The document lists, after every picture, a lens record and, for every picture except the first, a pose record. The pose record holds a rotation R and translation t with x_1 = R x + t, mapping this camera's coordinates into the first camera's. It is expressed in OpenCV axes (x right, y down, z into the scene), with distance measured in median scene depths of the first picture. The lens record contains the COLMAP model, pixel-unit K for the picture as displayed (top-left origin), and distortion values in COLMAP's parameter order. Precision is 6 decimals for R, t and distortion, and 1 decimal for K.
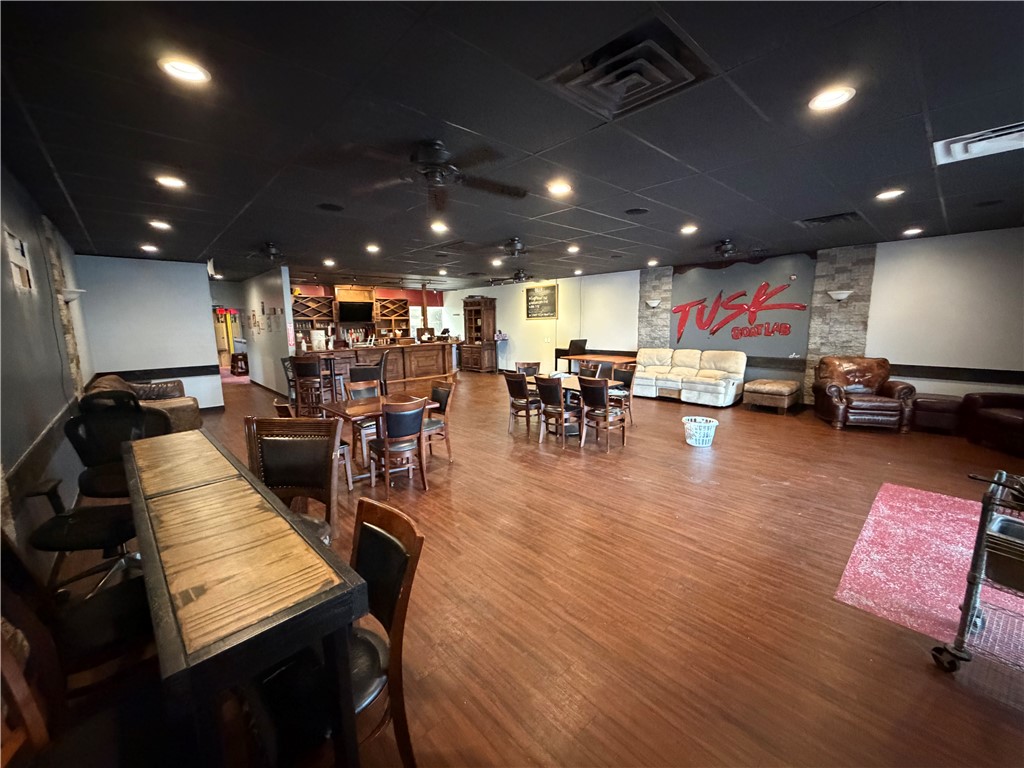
lens RADIAL K [[409.1, 0, 511.0], [0, 409.1, 382.2], [0, 0, 1]] dist [-0.001015, 0.000662]
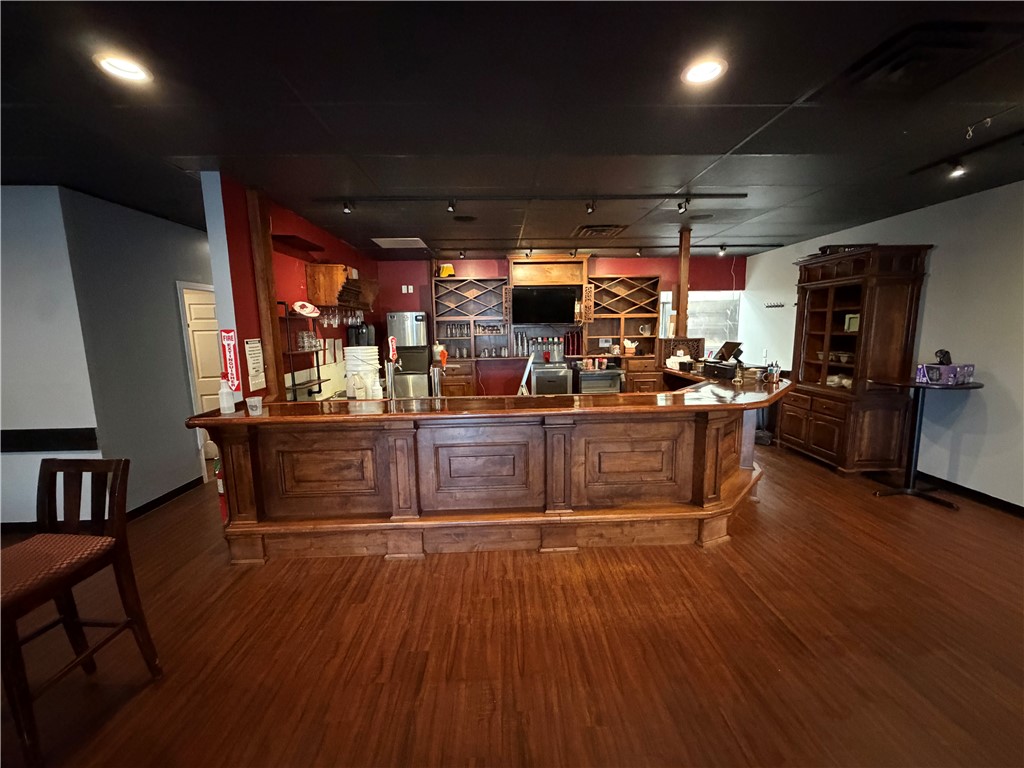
lens RADIAL K [[409.1, 0, 510.5], [0, 409.1, 383.1], [0, 0, 1]] dist [-0.001015, 0.000662]
pose [[0.757522, 0.089742, -0.646612, -0.082612], [-0.088903, 0.995460, 0.034006, -0.102595], [0.646727, 0.031726, 0.762061, 0.685791]]
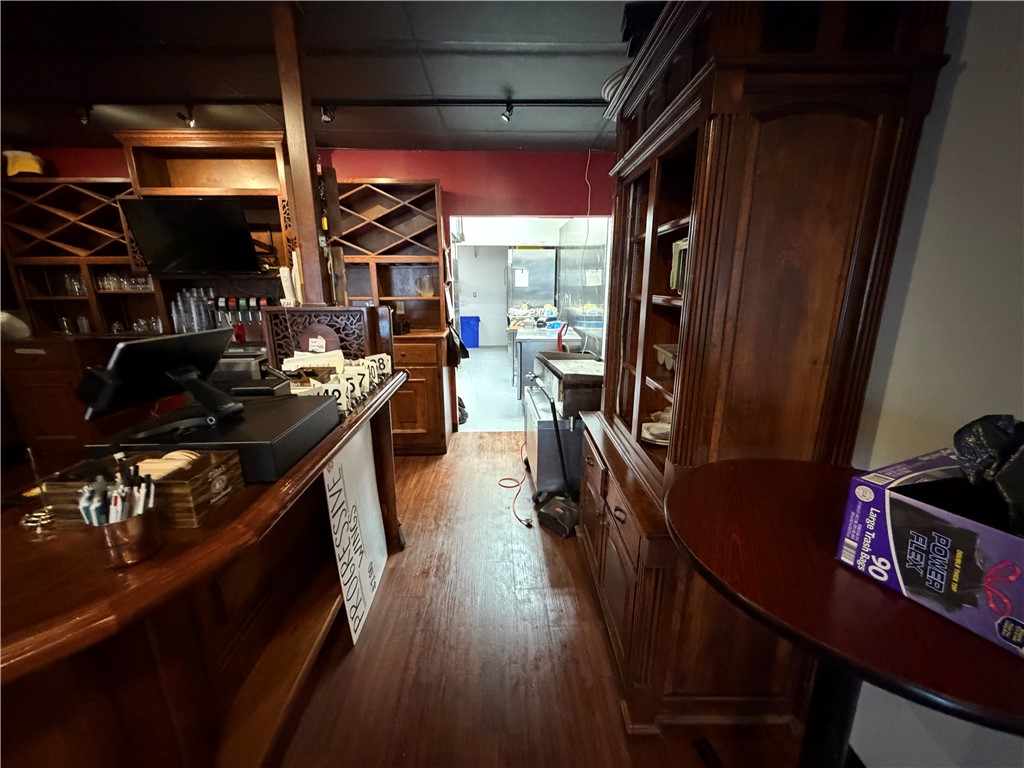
lens RADIAL K [[409.1, 0, 509.7], [0, 409.1, 383.2], [0, 0, 1]] dist [-0.001015, 0.000662]
pose [[0.758858, 0.163953, -0.630281, -0.050560], [-0.098790, 0.985573, 0.137430, -0.155209], [0.643720, -0.042024, 0.764106, 1.079257]]
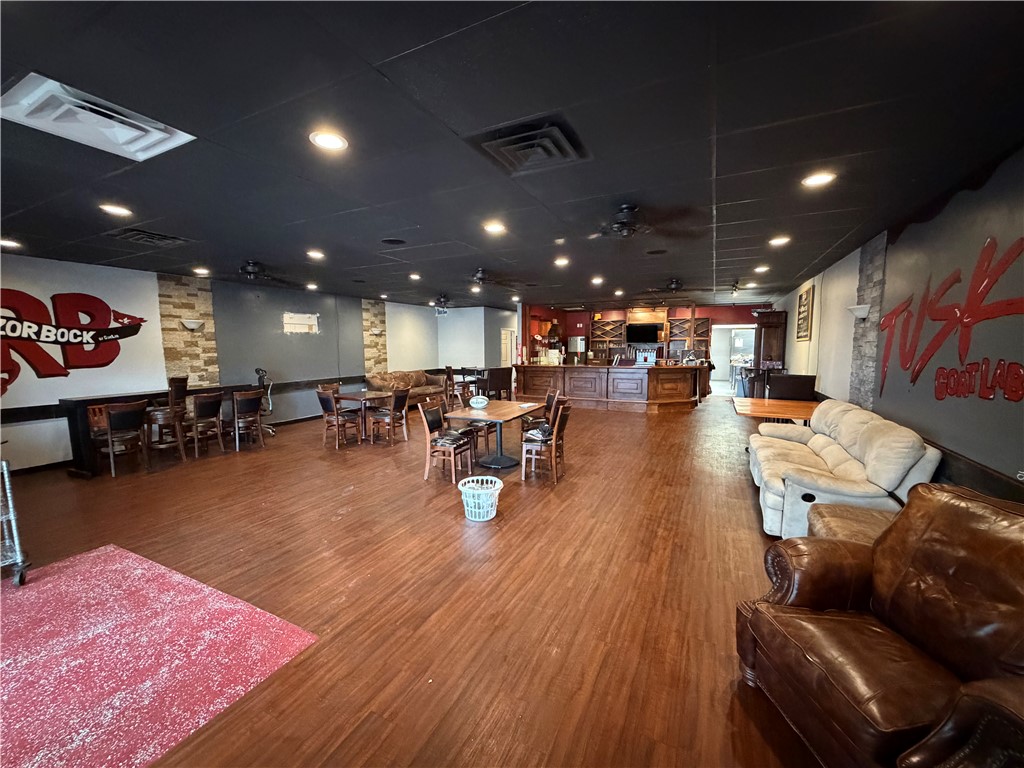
lens RADIAL K [[409.1, 0, 512.9], [0, 409.1, 391.0], [0, 0, 1]] dist [-0.001015, 0.000662]
pose [[0.359971, 0.116809, -0.925622, 0.566071], [-0.136274, 0.988074, 0.071694, -0.065330], [0.922957, 0.100330, 0.371596, 0.378898]]
